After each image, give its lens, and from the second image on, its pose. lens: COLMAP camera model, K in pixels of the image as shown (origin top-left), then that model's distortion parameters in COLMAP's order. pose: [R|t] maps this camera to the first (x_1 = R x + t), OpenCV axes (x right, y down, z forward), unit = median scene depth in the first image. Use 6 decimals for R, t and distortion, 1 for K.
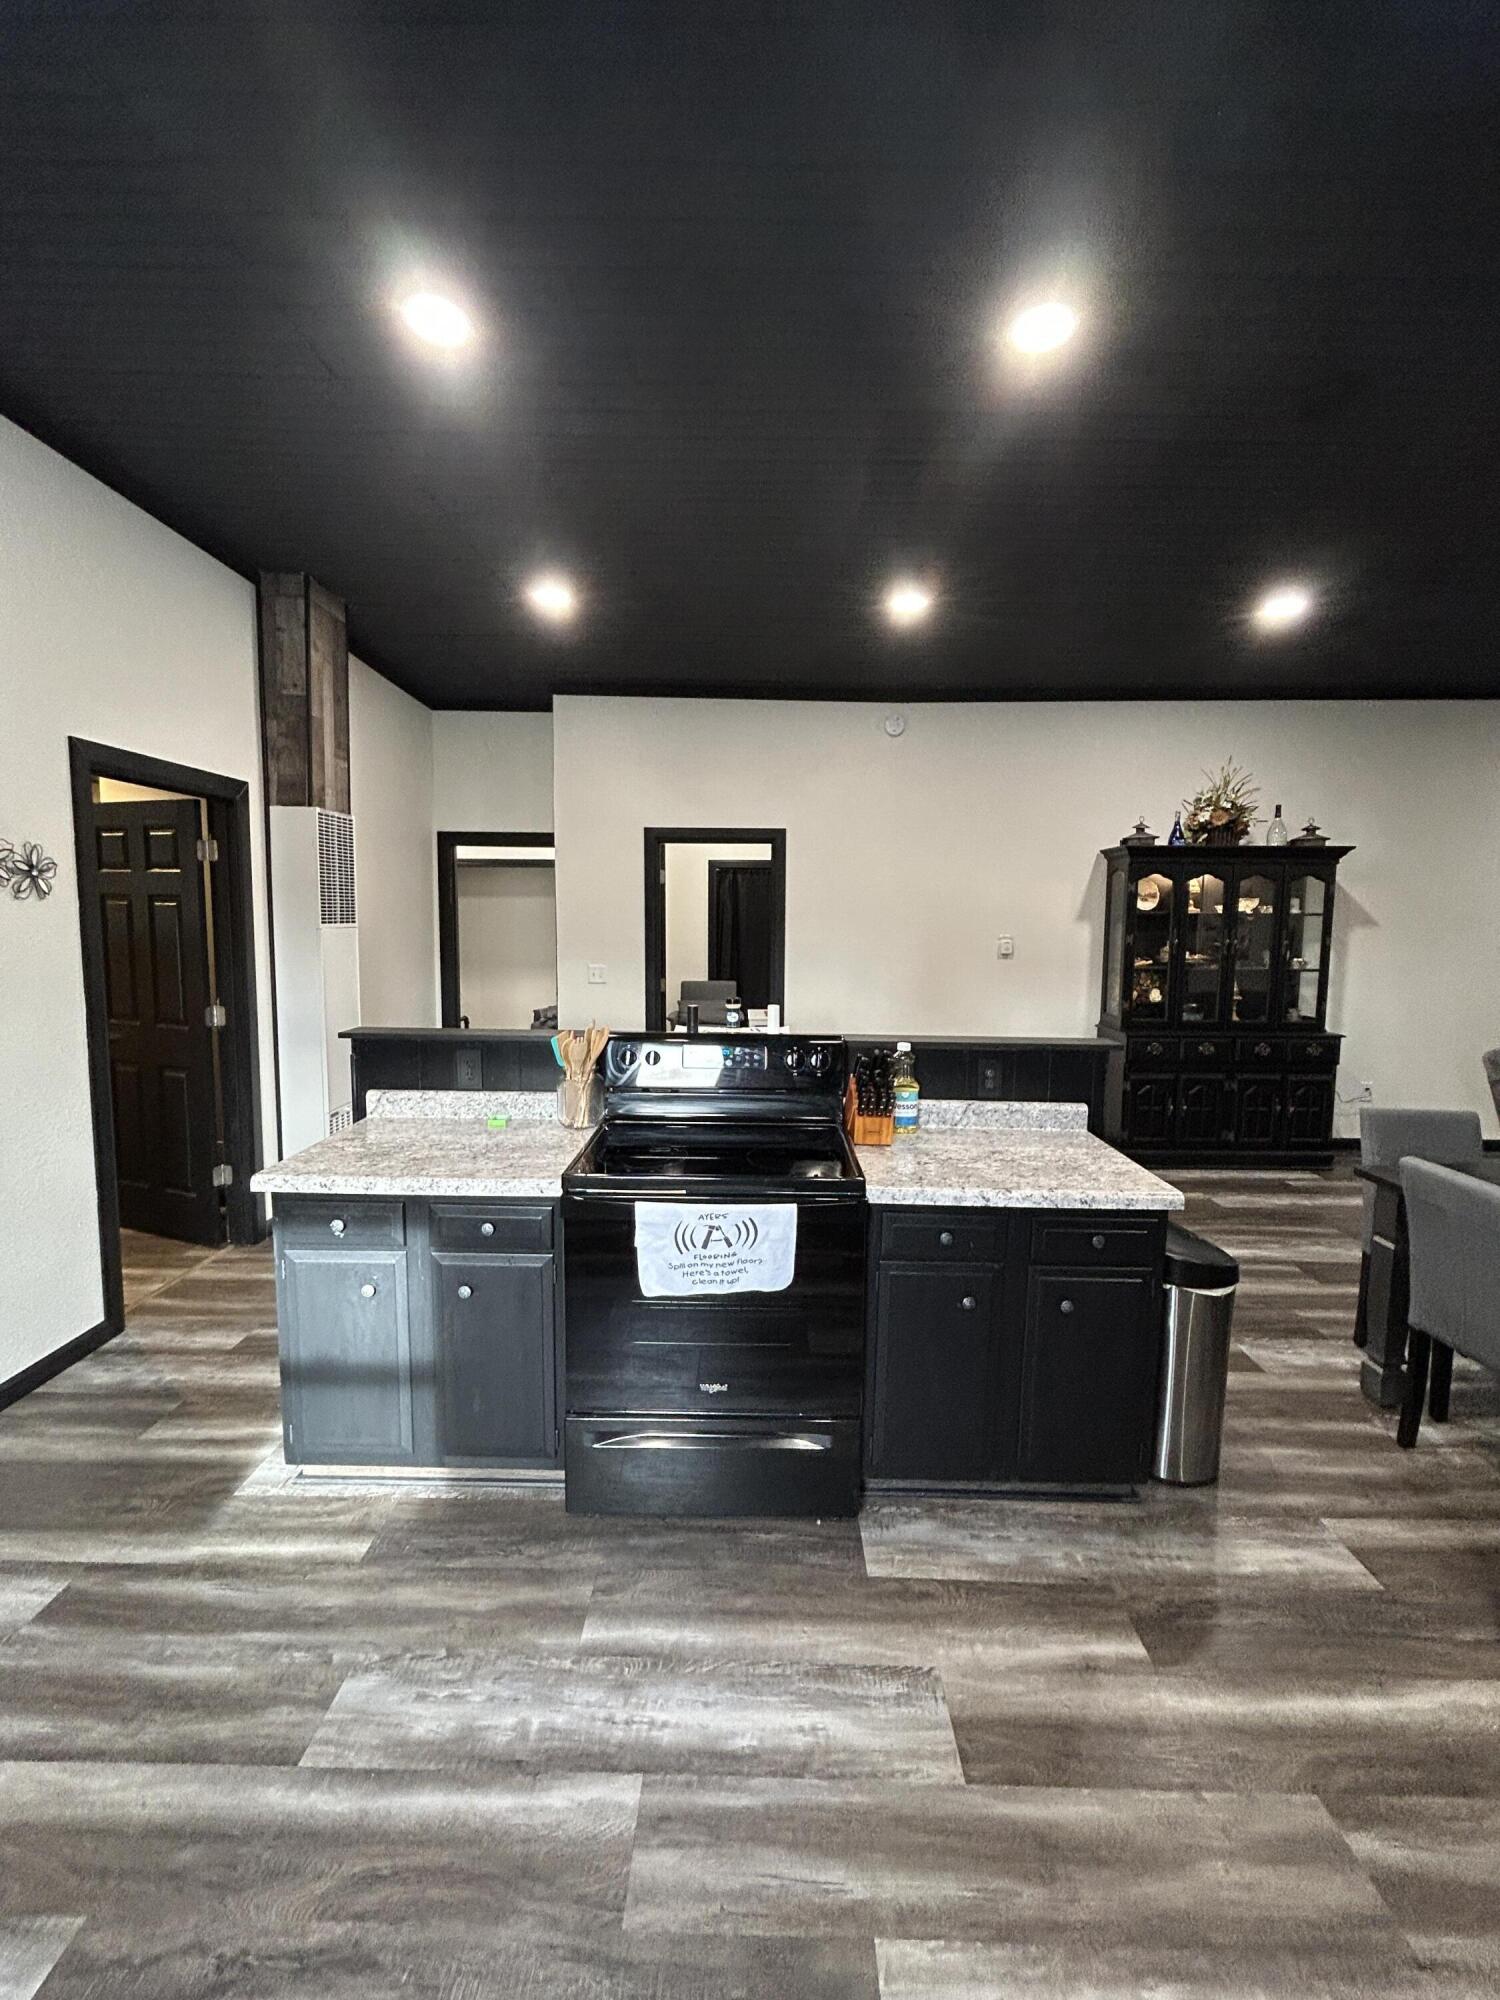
lens RADIAL K [[806.5, 0, 750.0], [0, 806.5, 1000.0], [0, 0, 1]] dist [0.002485, -0.000235]
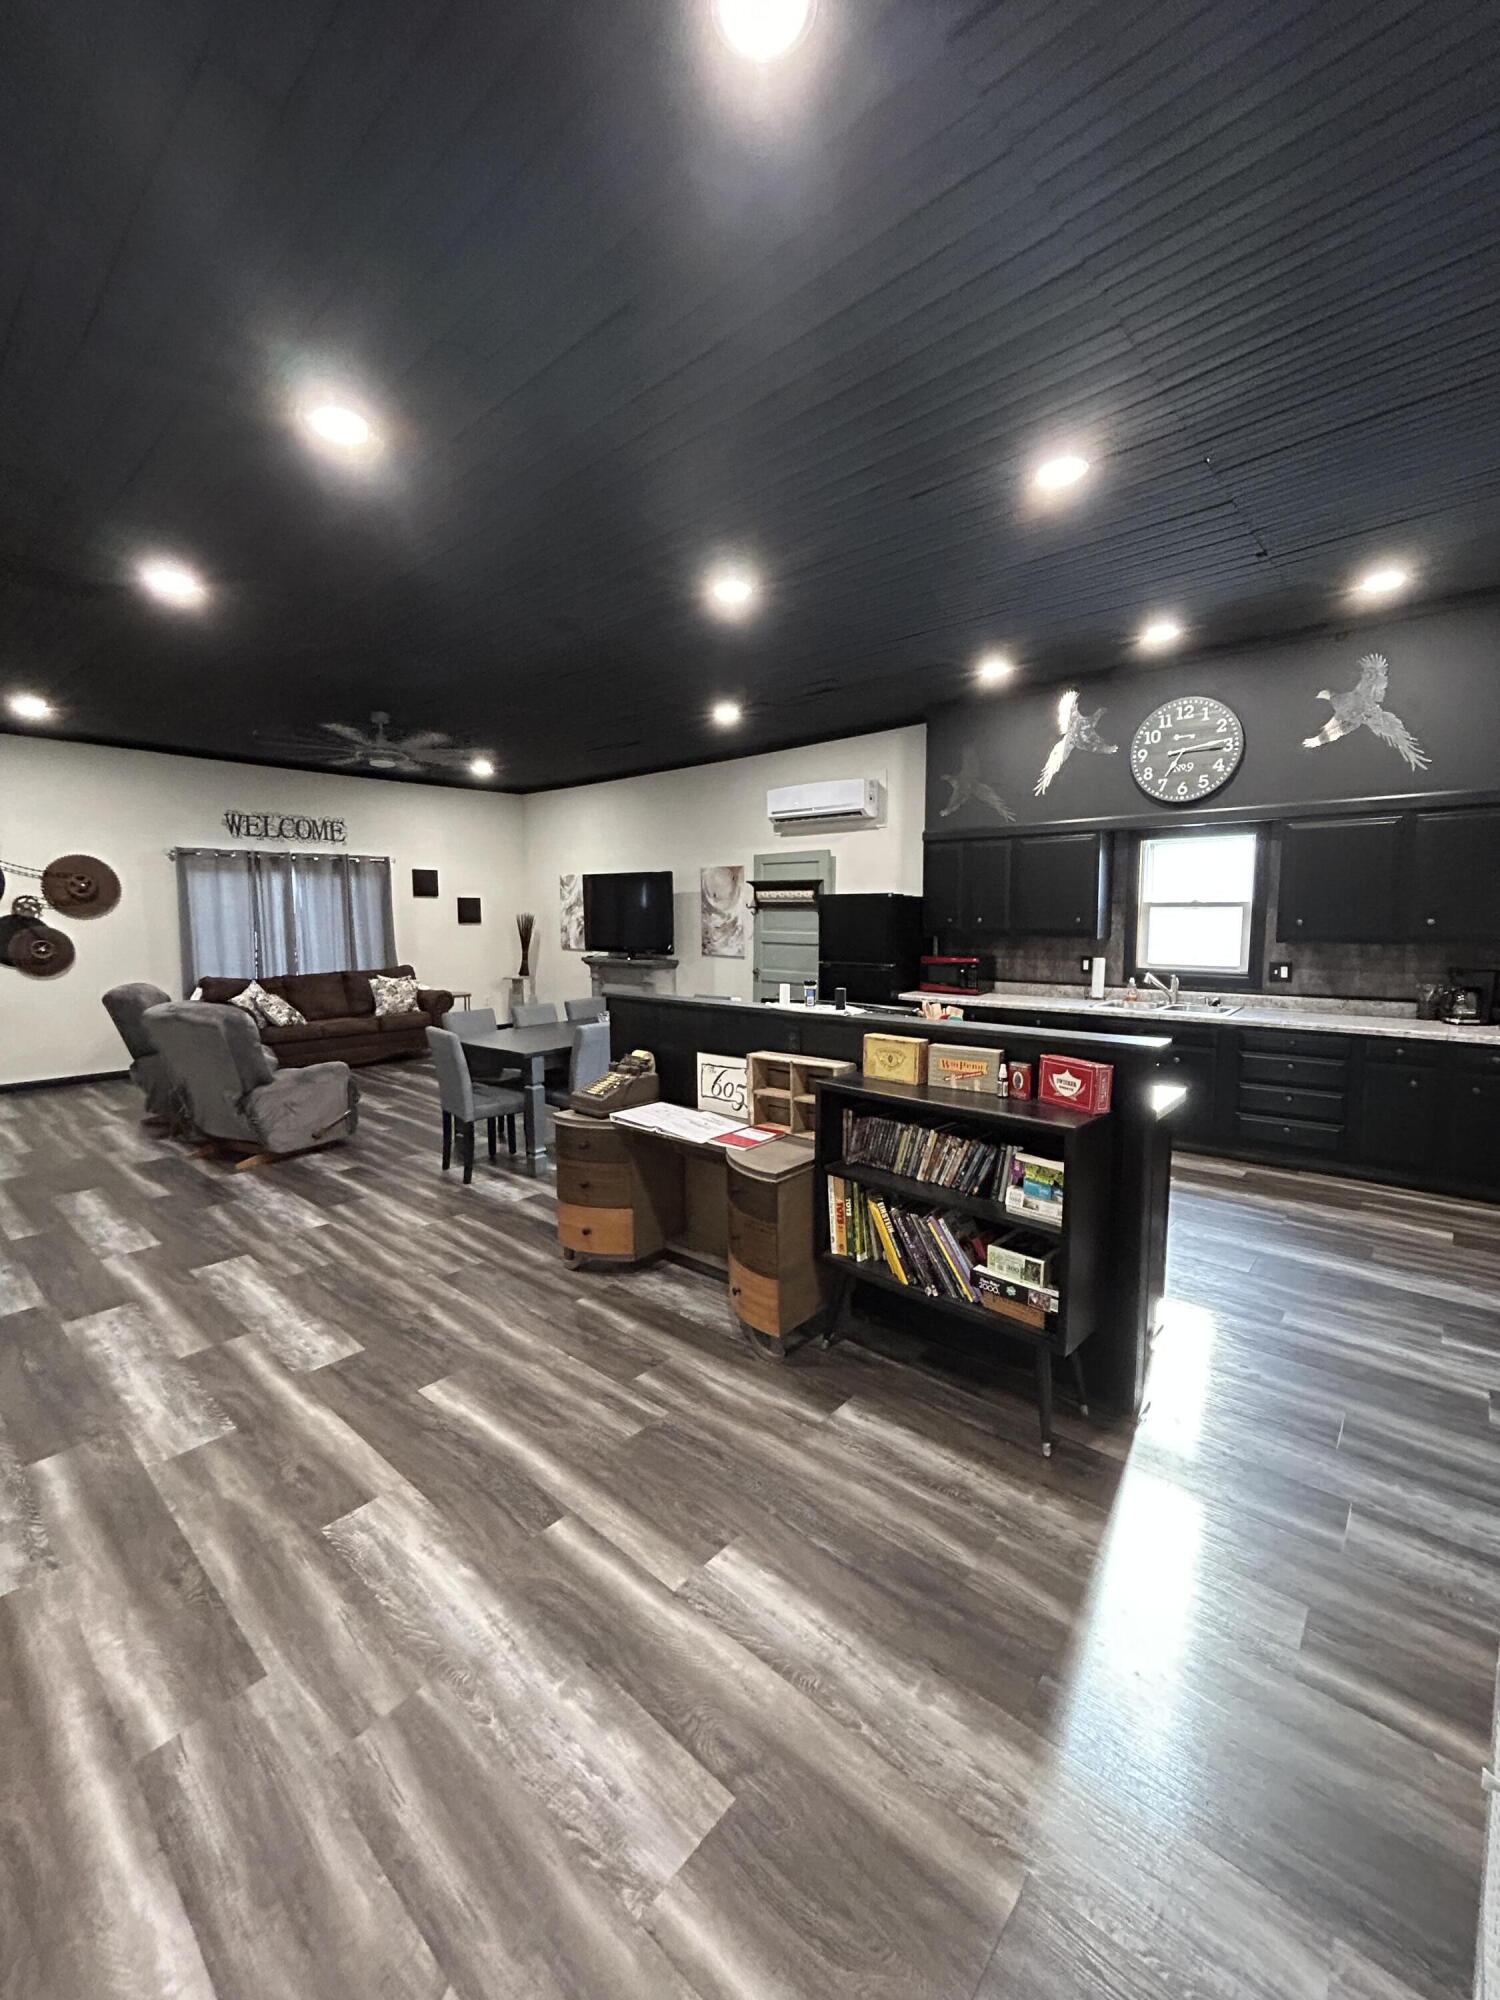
lens RADIAL K [[806.5, 0, 750.0], [0, 806.5, 1000.0], [0, 0, 1]] dist [0.002485, -0.000235]
pose [[-0.752497, -0.082574, 0.653398, -1.071724], [0.069455, 0.976627, 0.203412, -0.300352], [-0.654923, 0.198449, -0.729174, 2.582921]]
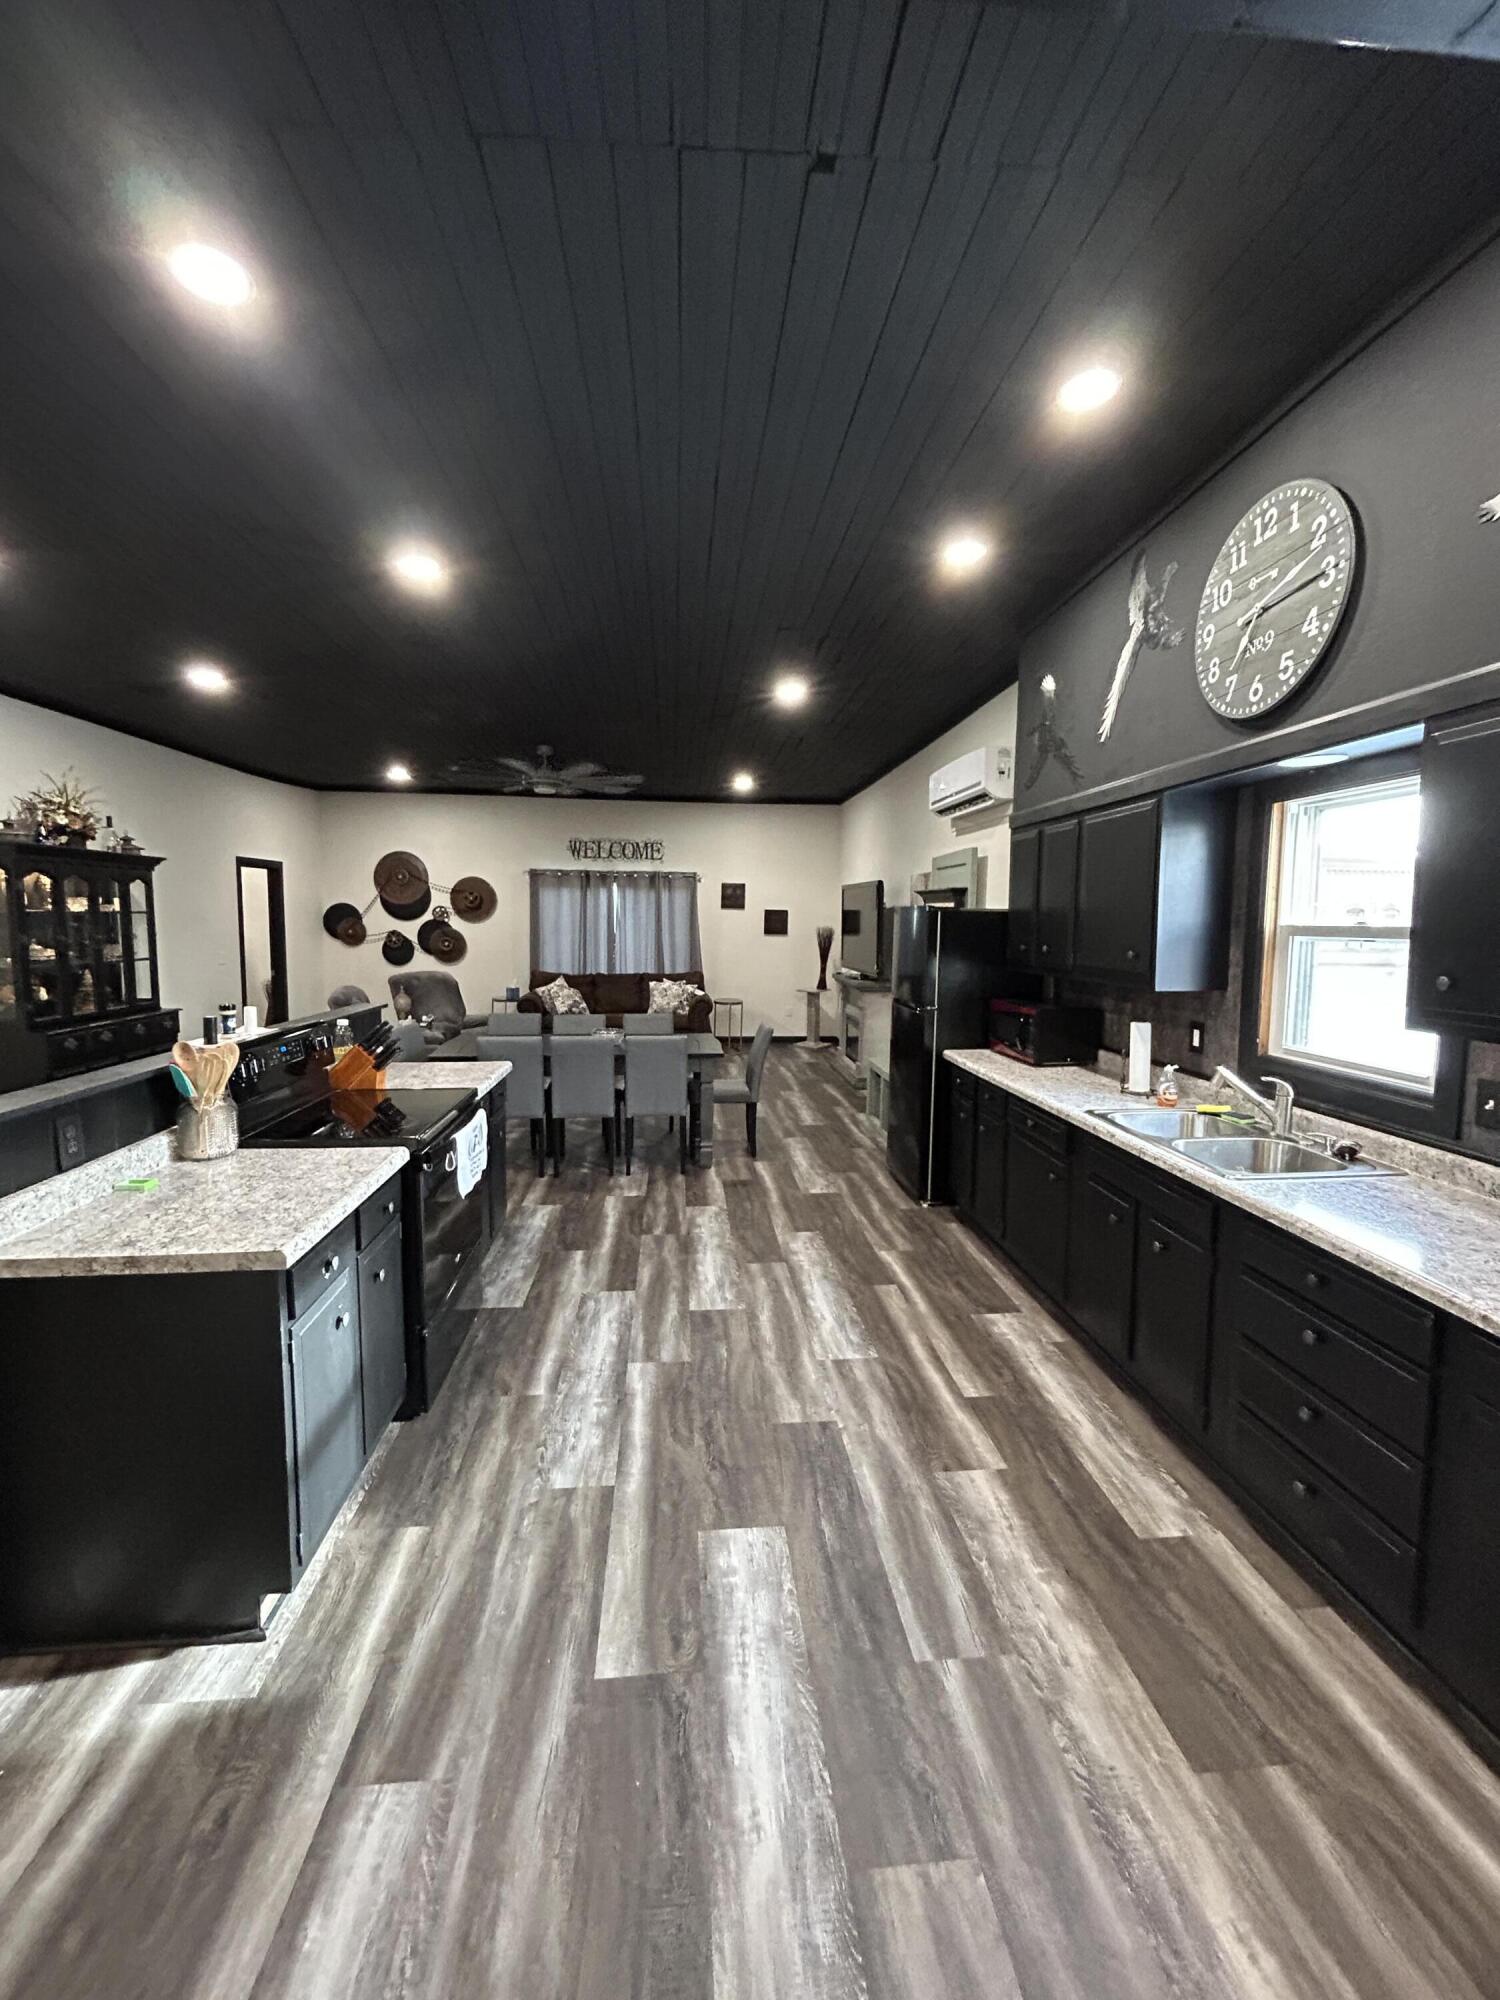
lens RADIAL K [[806.5, 0, 750.0], [0, 806.5, 1000.0], [0, 0, 1]] dist [0.002485, -0.000235]
pose [[-0.098343, -0.112500, 0.988773, -1.557606], [0.096556, 0.987823, 0.121996, -0.097536], [-0.990457, 0.107469, -0.086283, 0.606224]]
